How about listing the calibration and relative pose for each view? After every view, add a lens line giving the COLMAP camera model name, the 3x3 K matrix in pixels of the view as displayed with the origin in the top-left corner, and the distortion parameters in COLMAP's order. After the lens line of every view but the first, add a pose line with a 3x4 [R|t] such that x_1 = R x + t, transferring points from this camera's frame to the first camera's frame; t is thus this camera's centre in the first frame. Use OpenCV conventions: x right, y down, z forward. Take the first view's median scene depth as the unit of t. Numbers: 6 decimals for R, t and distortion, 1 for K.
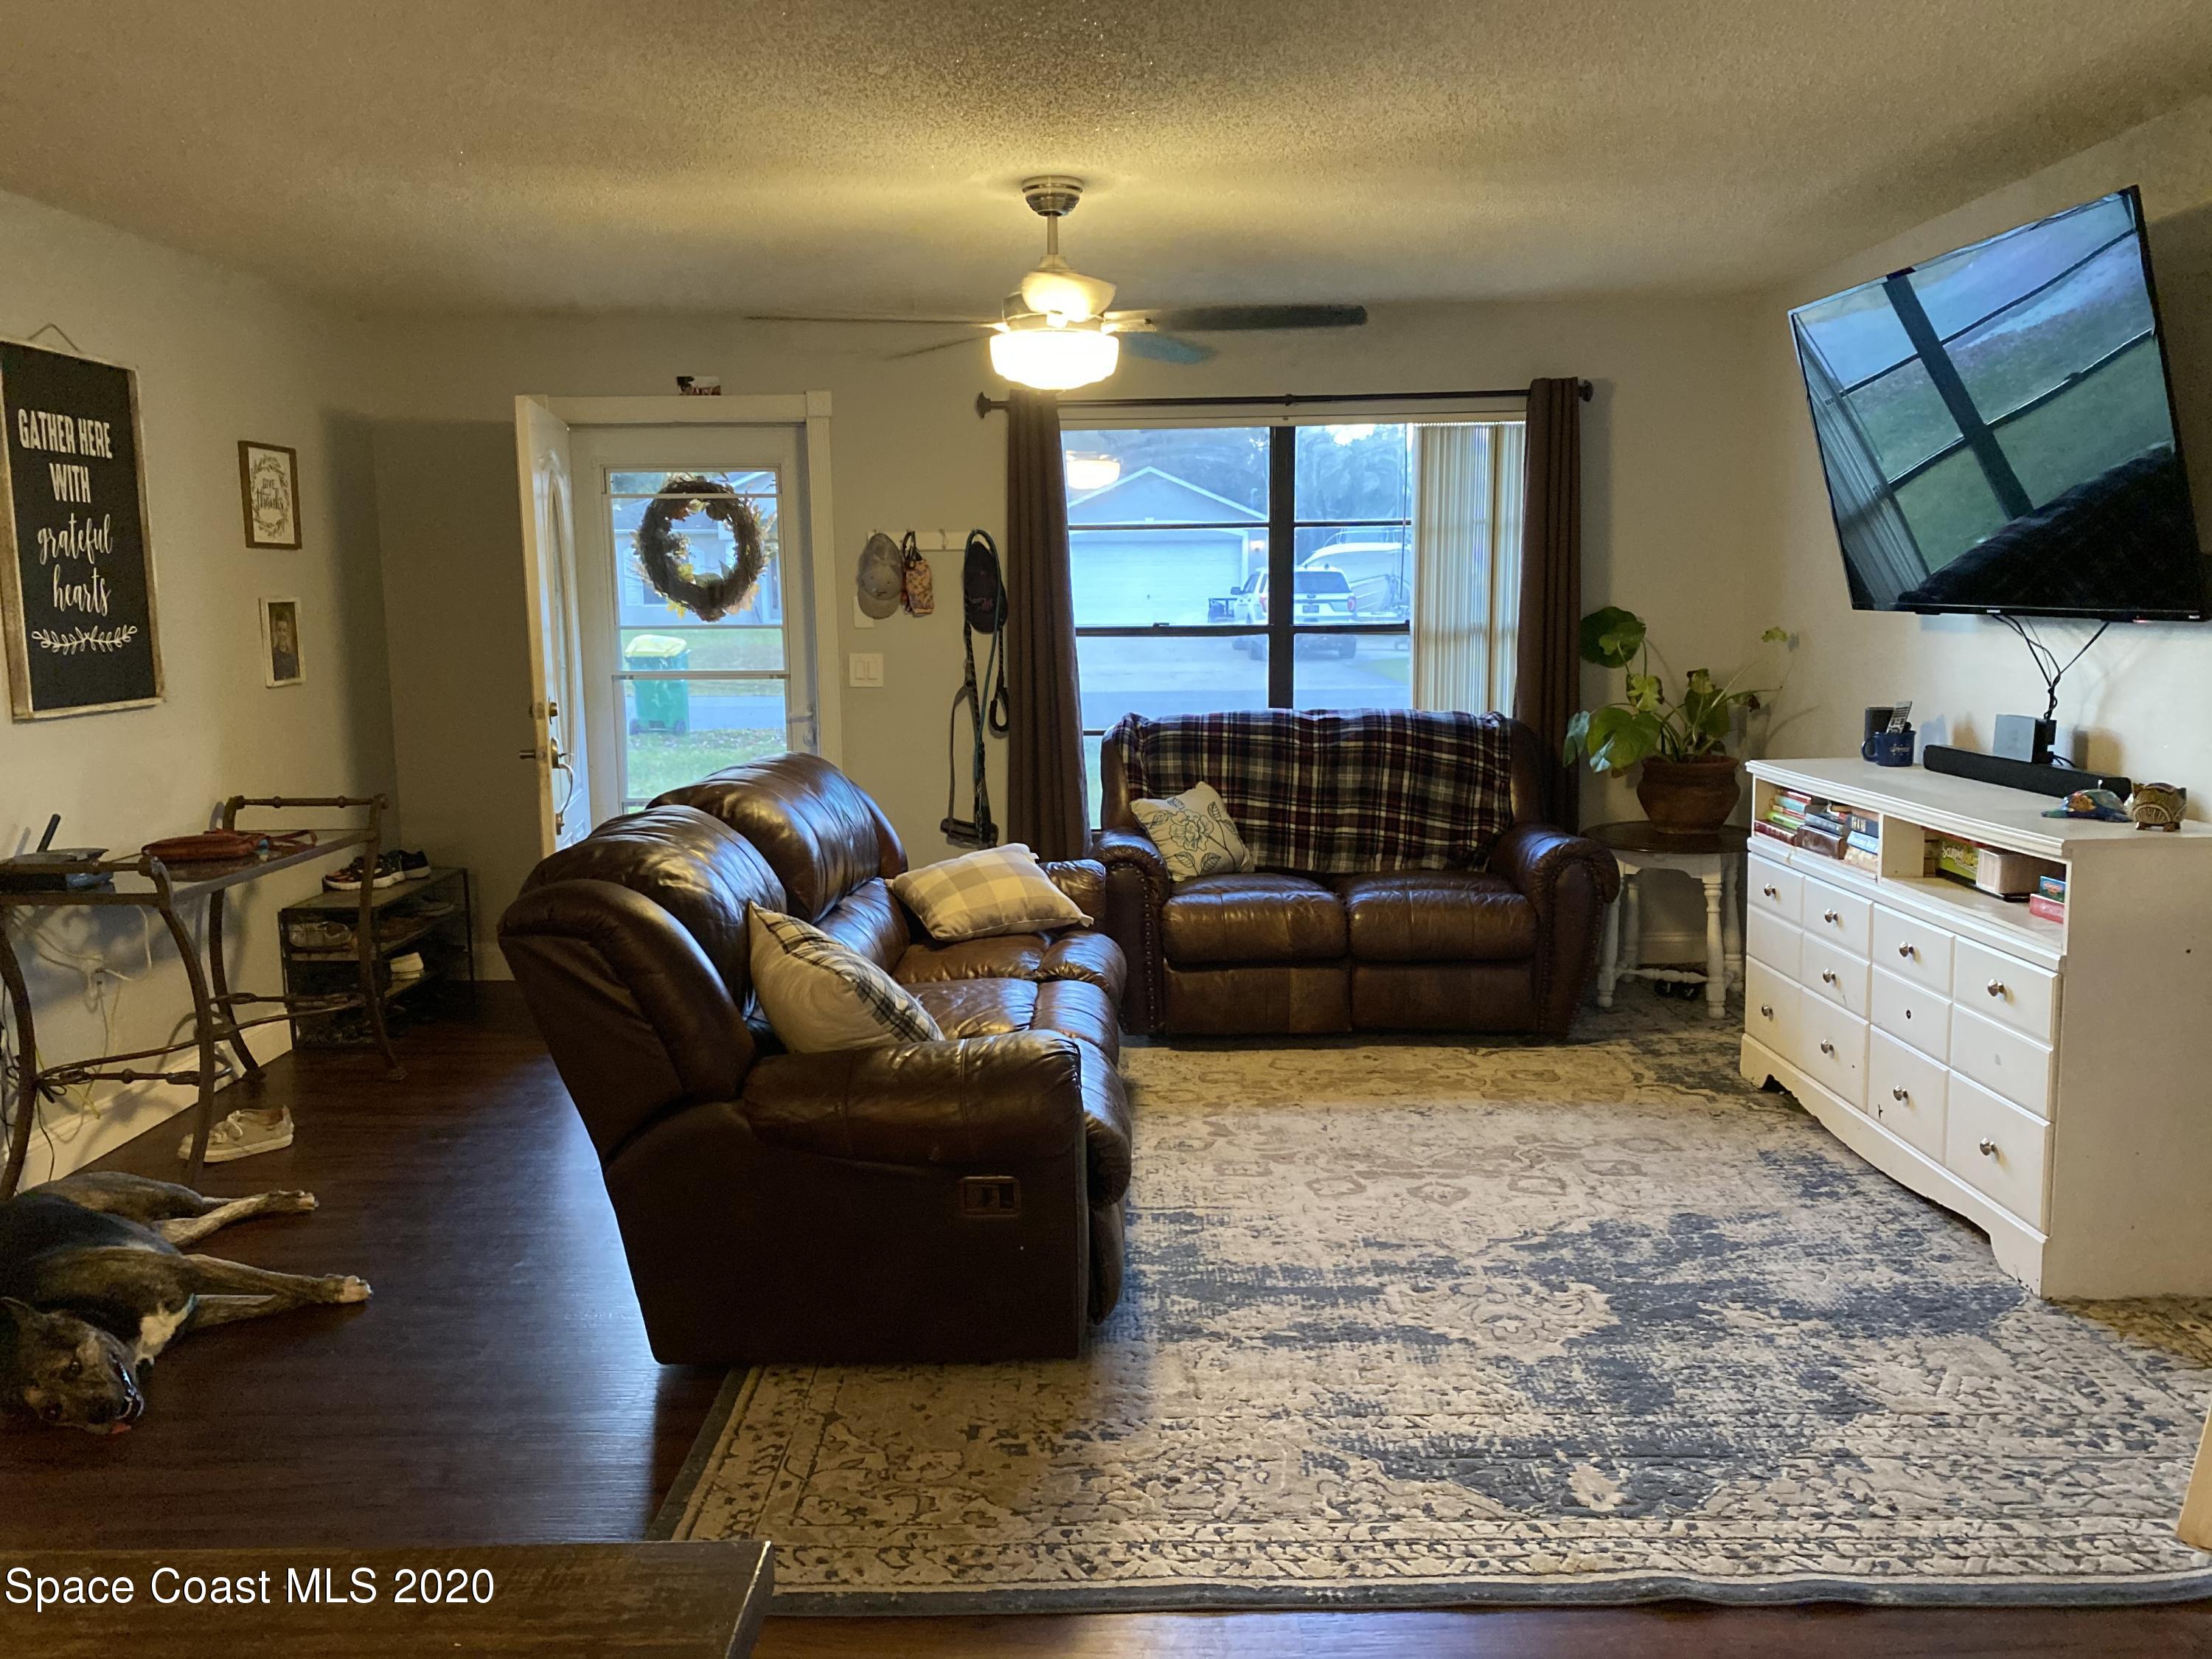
lens RADIAL K [[1681.8, 0, 1101.8], [0, 1681.8, 812.2], [0, 0, 1]] dist [0.098996, -0.173958]
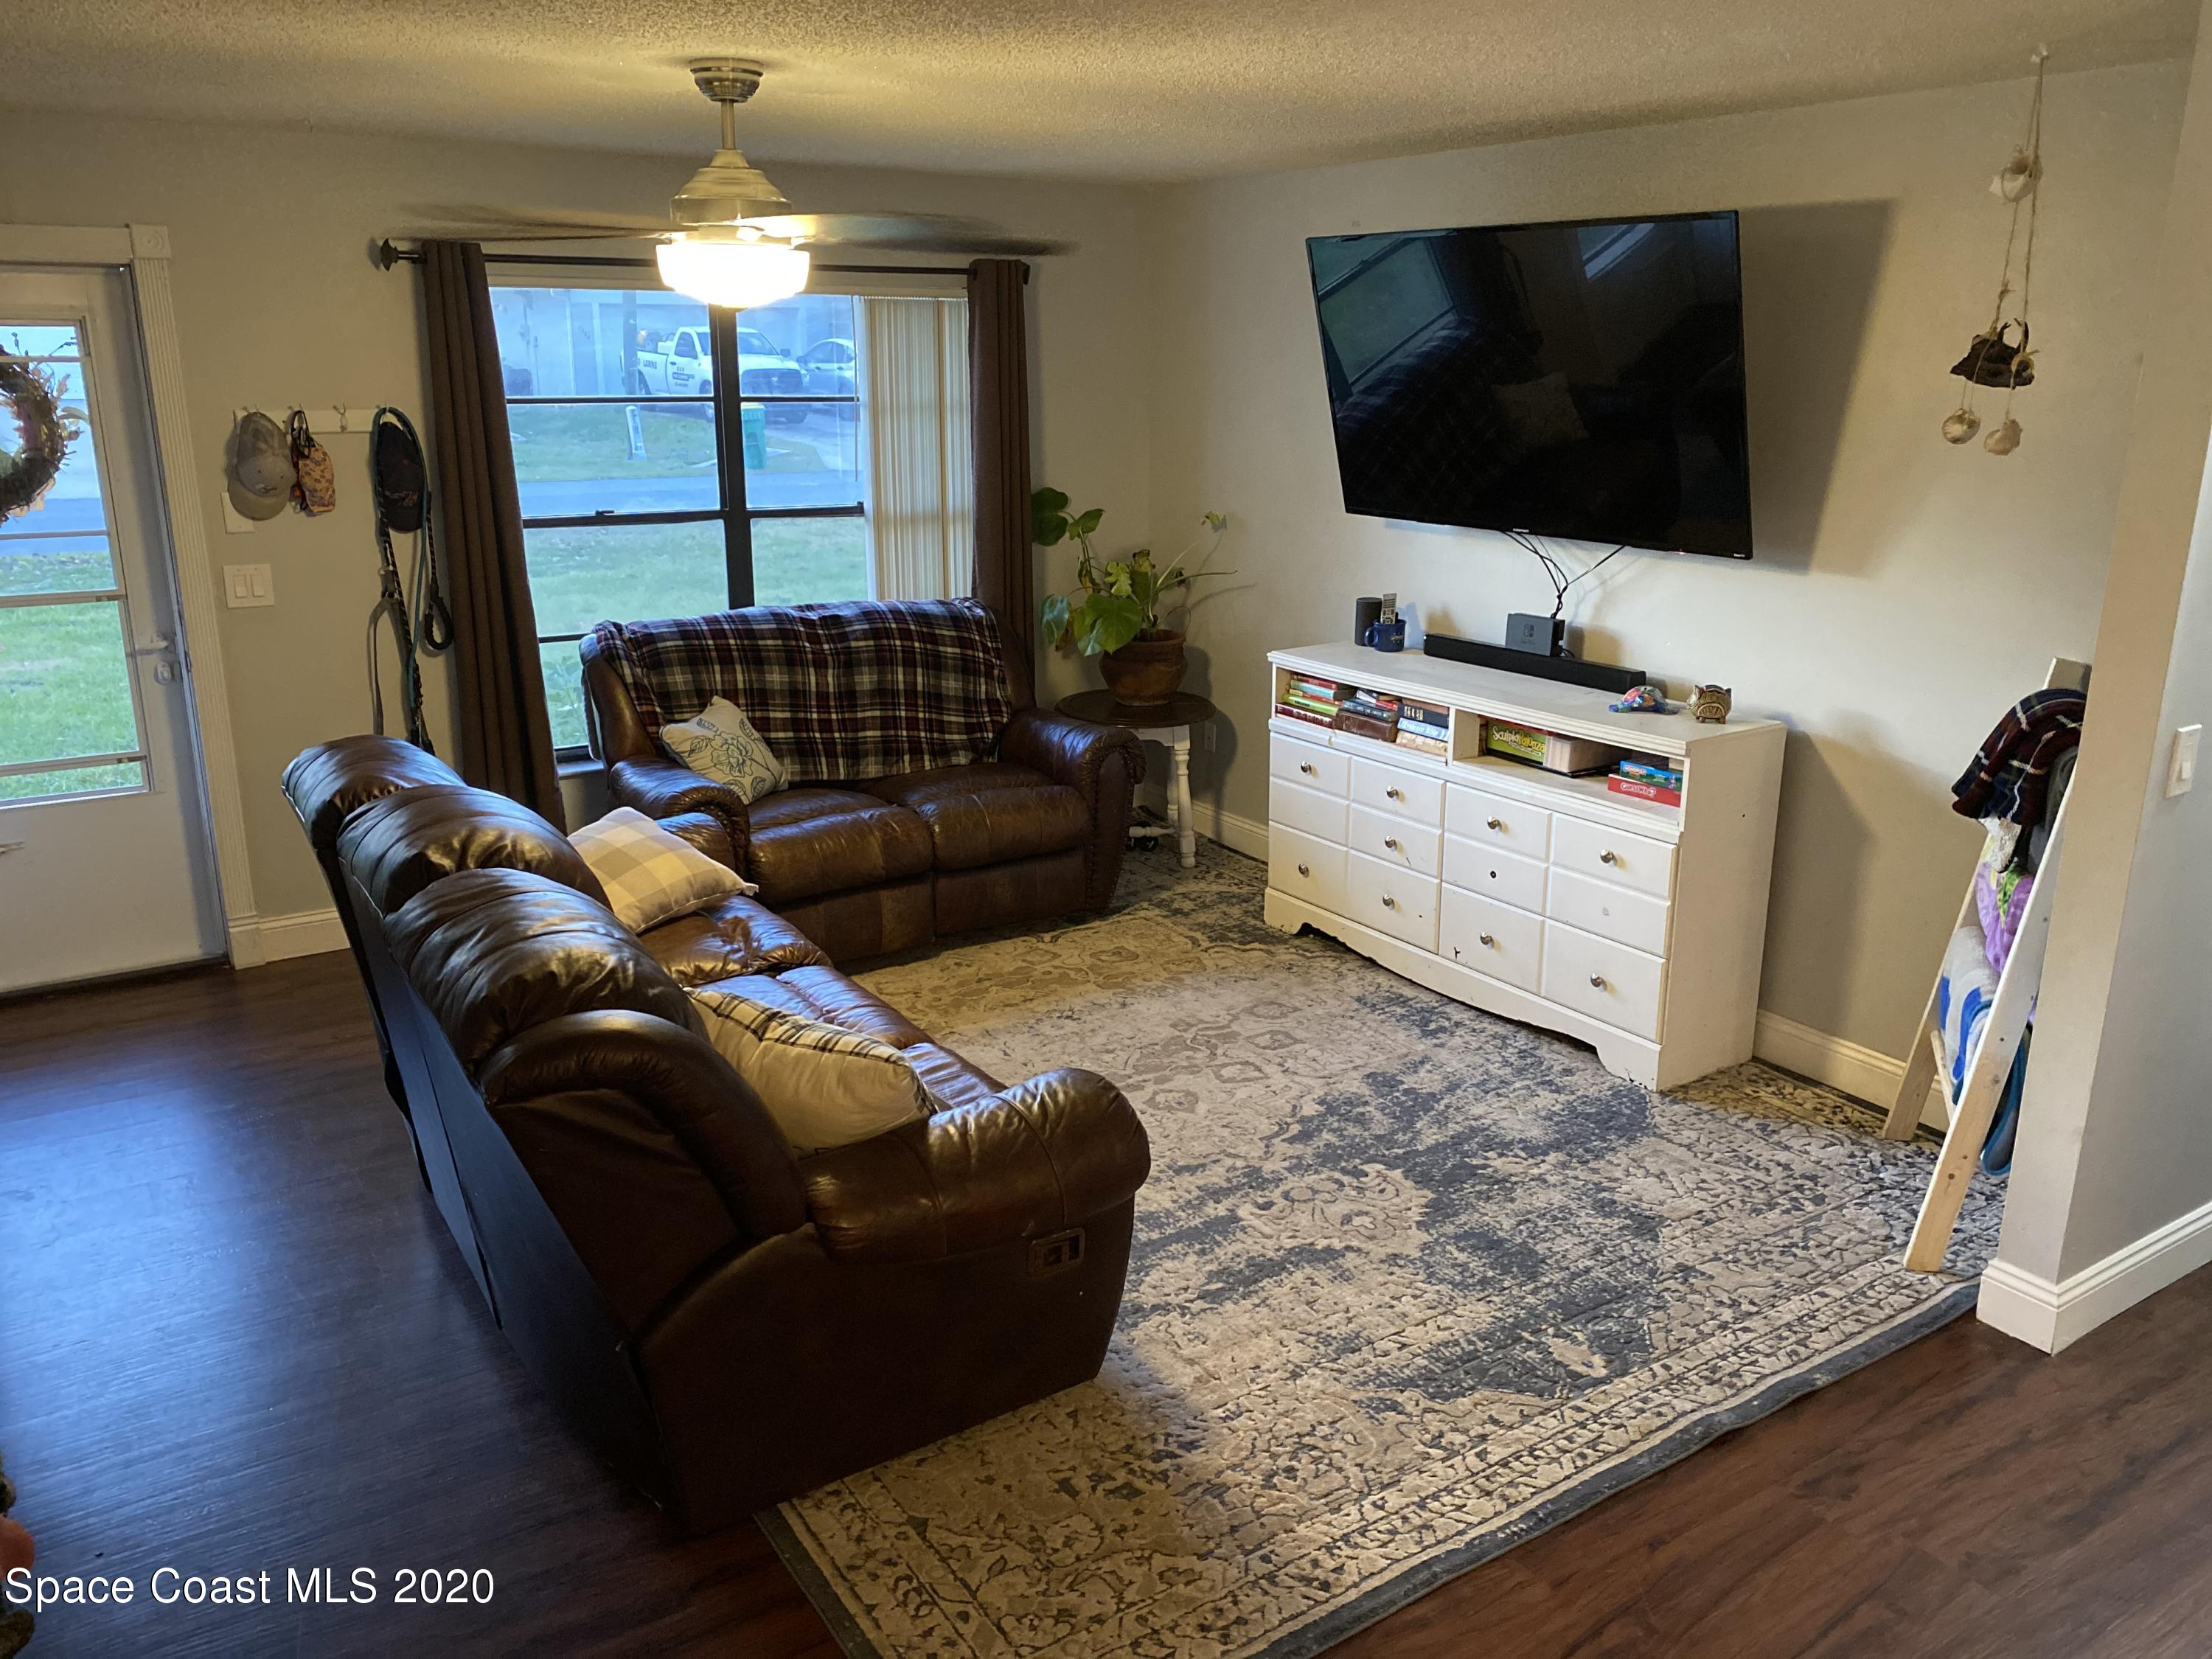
lens RADIAL K [[1681.8, 0, 1101.8], [0, 1681.8, 812.2], [0, 0, 1]] dist [0.098996, -0.173958]
pose [[0.830777, -0.131932, 0.540744, -0.326454], [0.056467, 0.986467, 0.153928, -0.102447], [-0.553734, -0.097346, 0.826984, 0.131464]]
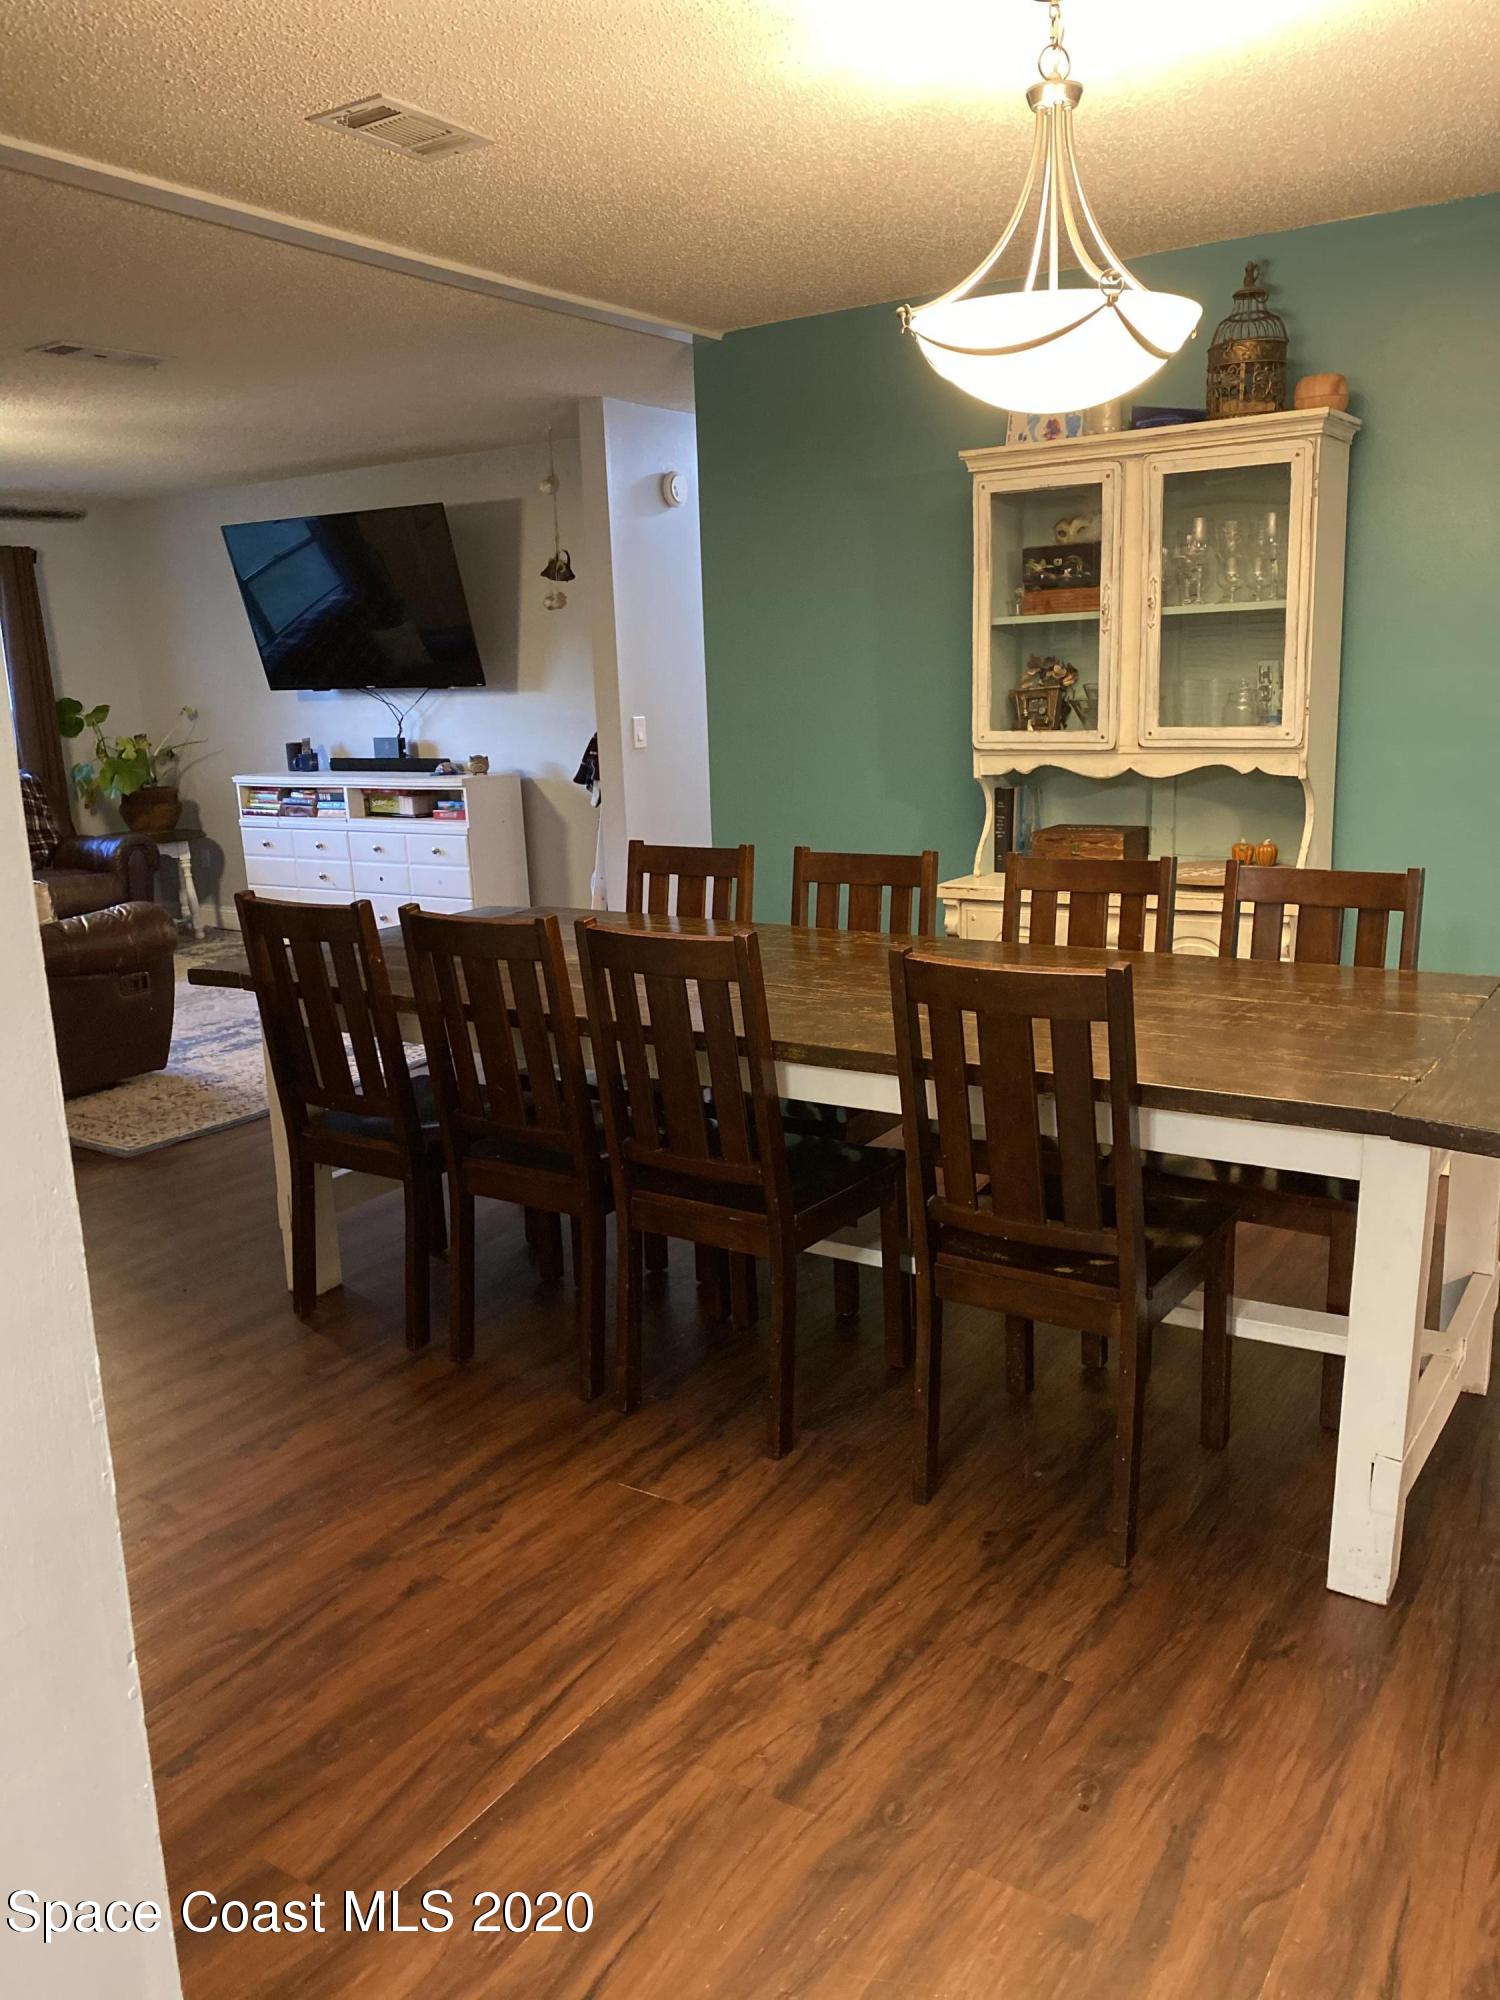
lens RADIAL K [[1520.6, 0, 750.0], [0, 1520.6, 1000.0], [0, 0, 1]] dist [0.098996, -0.173958]
pose [[0.544517, -0.179184, 0.819387, -0.700763], [0.132988, 0.983000, 0.126586, 0.070171], [-0.828140, 0.040040, 0.559090, -0.358215]]
